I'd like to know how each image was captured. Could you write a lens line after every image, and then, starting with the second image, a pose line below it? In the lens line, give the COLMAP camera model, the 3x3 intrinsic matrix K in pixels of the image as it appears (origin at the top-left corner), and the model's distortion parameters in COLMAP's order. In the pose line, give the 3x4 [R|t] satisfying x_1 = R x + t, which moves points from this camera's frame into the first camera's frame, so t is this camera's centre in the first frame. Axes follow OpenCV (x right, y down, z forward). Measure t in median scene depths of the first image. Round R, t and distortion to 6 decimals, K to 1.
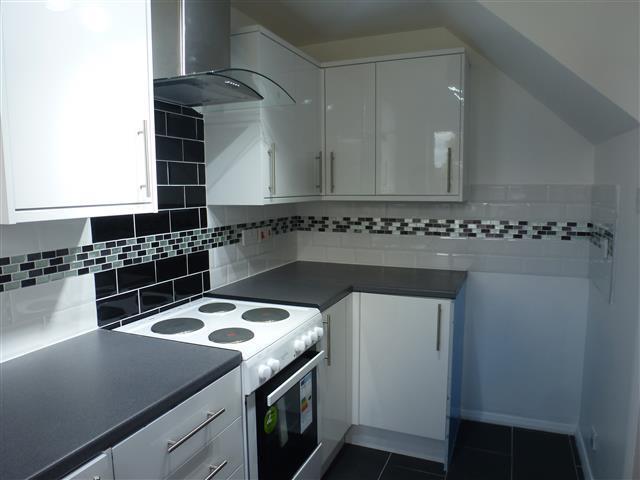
lens RADIAL K [[465.4, 0, 322.6], [0, 465.4, 240.6], [0, 0, 1]] dist [-0.014737, -0.004411]
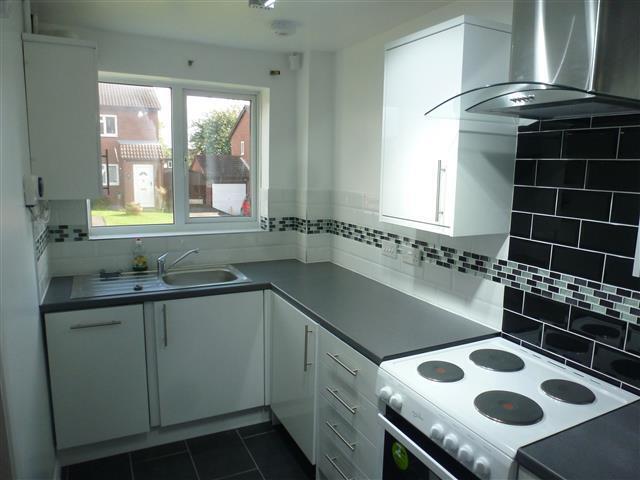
lens RADIAL K [[465.4, 0, 323.3], [0, 465.4, 240.0], [0, 0, 1]] dist [-0.014737, -0.004411]
pose [[-0.645034, 0.121381, -0.754452, 0.653484], [-0.100238, 0.965333, 0.241009, -0.268582], [0.757551, 0.231084, -0.610505, 1.307128]]
